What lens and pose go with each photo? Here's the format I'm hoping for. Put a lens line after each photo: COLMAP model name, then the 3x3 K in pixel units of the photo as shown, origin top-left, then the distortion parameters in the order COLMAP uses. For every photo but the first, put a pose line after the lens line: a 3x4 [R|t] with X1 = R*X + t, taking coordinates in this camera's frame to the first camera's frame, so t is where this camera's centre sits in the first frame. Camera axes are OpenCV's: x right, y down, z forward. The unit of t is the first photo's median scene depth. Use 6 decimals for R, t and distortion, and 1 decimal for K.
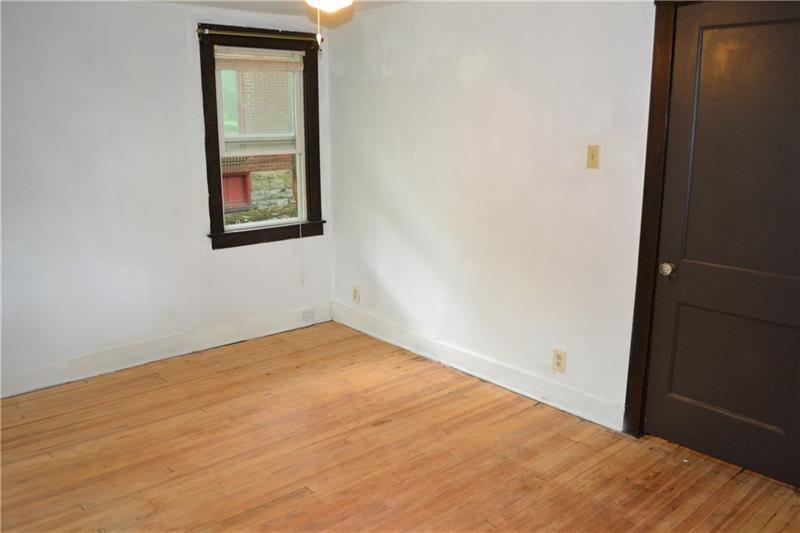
lens RADIAL K [[657.1, 0, 400.1], [0, 657.1, 270.0], [0, 0, 1]] dist [-0.073169, 0.001810]
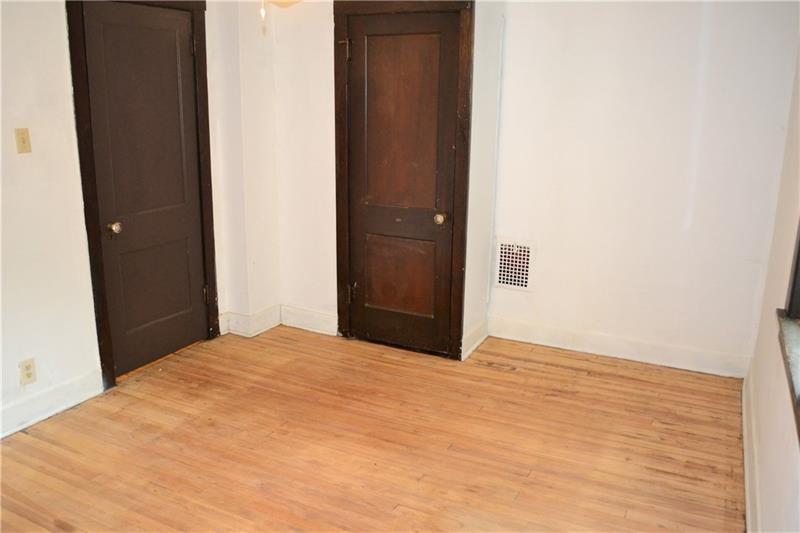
lens RADIAL K [[657.1, 0, 400.4], [0, 657.1, 264.6], [0, 0, 1]] dist [-0.073169, 0.001810]
pose [[-0.372389, -0.230854, 0.898907, -0.784665], [0.199774, 0.925925, 0.320552, -0.197157], [-0.906321, 0.298948, -0.298685, 0.844971]]
